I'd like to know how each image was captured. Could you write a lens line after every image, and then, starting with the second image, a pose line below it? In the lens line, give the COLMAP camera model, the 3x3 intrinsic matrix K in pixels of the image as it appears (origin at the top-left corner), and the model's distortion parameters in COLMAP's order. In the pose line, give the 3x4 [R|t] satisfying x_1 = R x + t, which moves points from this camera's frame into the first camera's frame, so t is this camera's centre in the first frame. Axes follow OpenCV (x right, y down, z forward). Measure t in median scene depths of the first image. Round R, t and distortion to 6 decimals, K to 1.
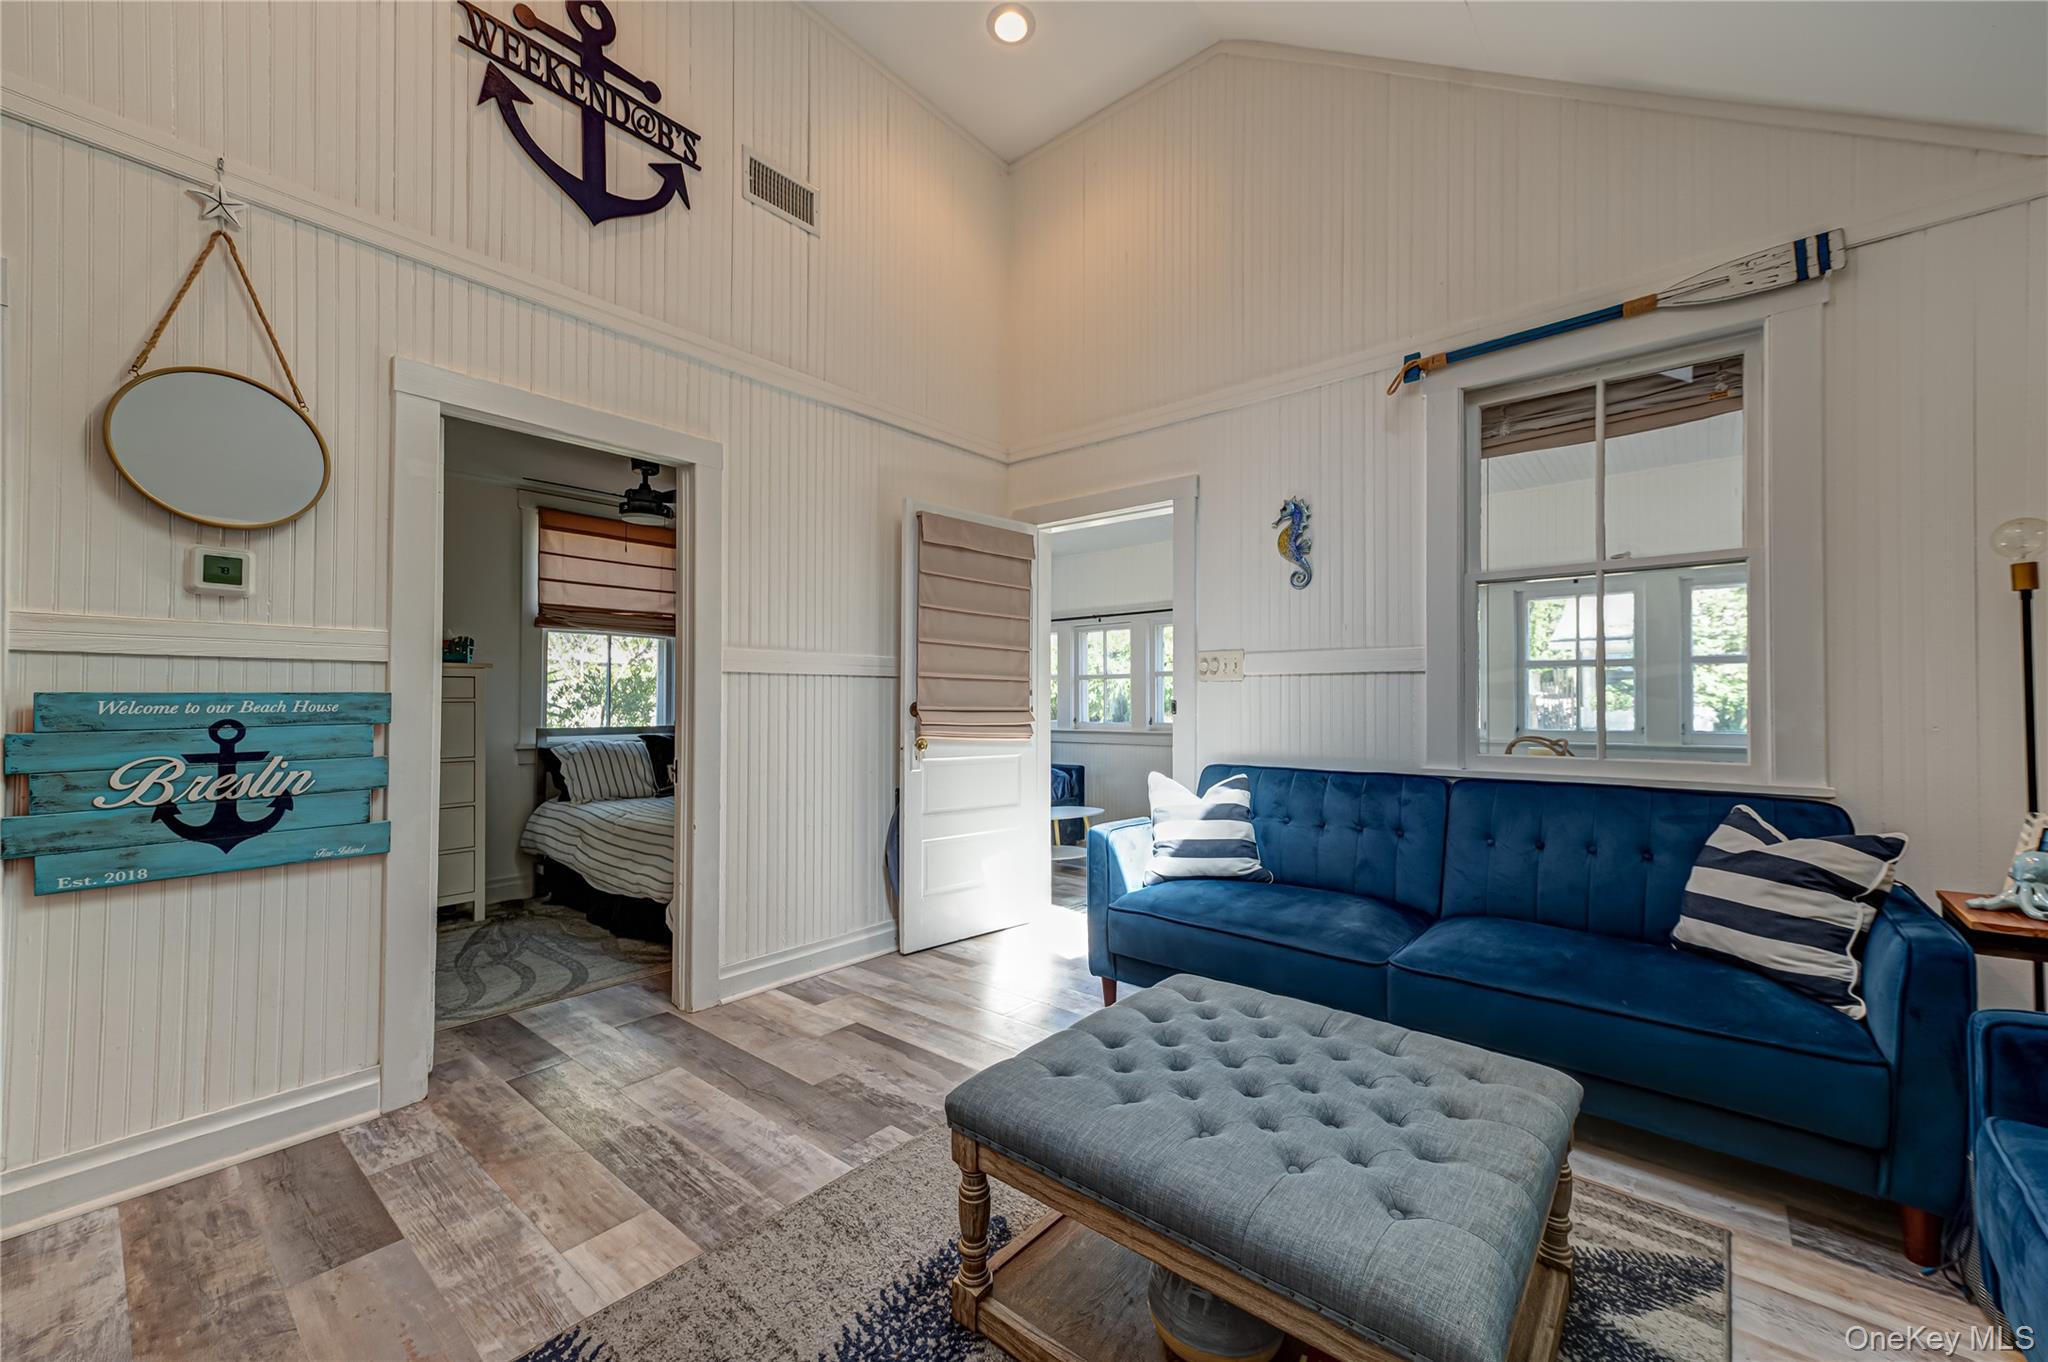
lens RADIAL K [[792.1, 0, 1021.7], [0, 792.1, 693.7], [0, 0, 1]] dist [0.010552, 0.000037]
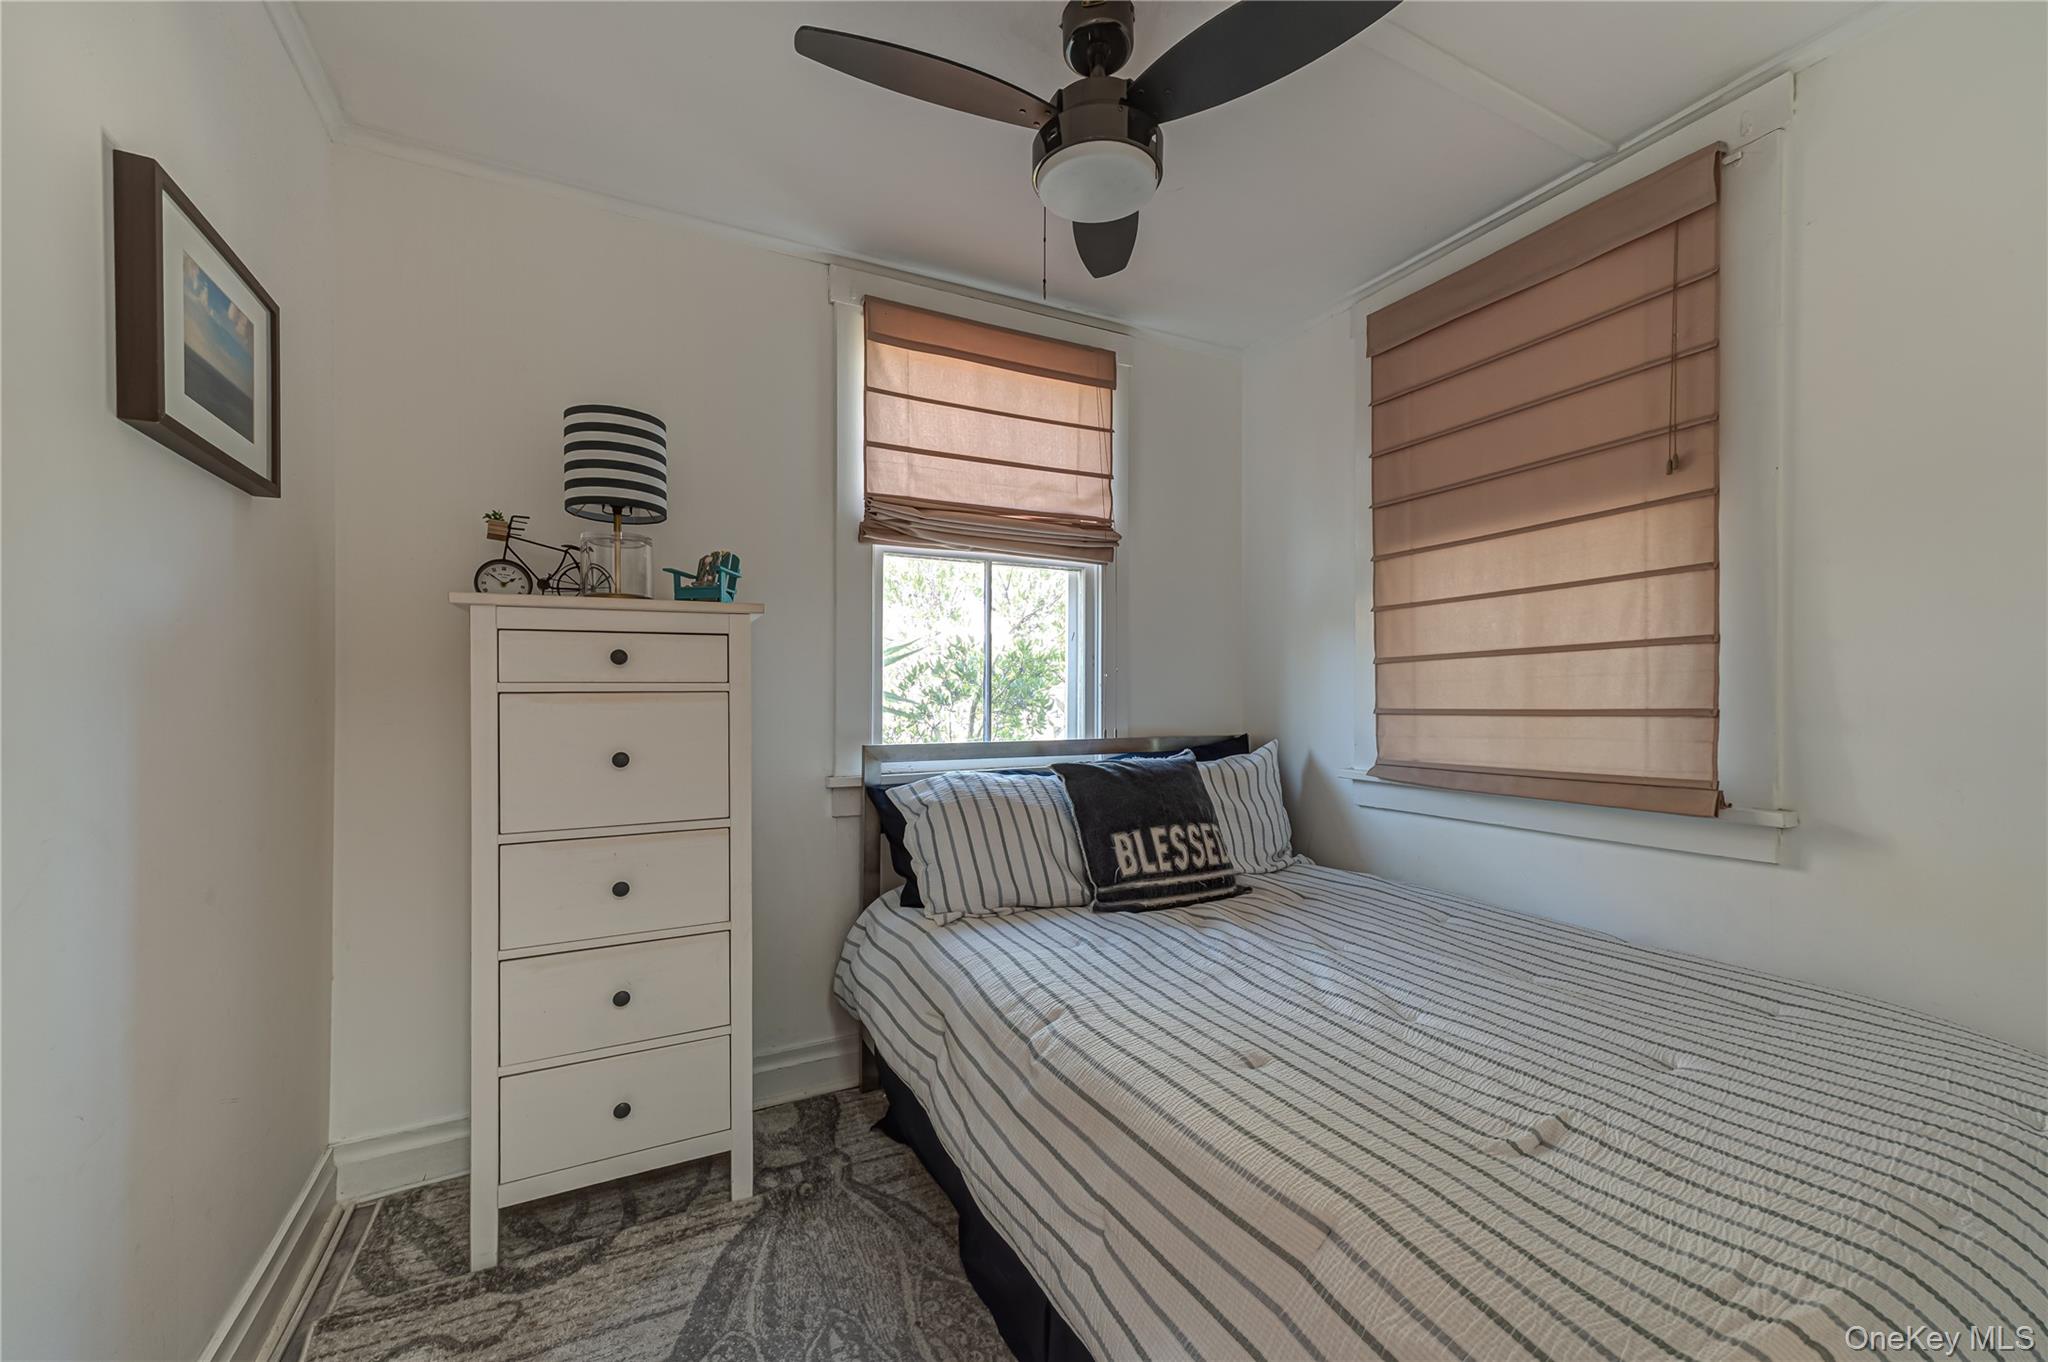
lens RADIAL K [[809.3, 0, 1024.1], [0, 809.3, 692.9], [0, 0, 1]] dist [0.021476, 0.000012]
pose [[0.922627, -0.002487, -0.385685, -0.584989], [0.004464, 0.999981, 0.004230, 0.015798], [0.385667, -0.005624, 0.922621, 1.038996]]
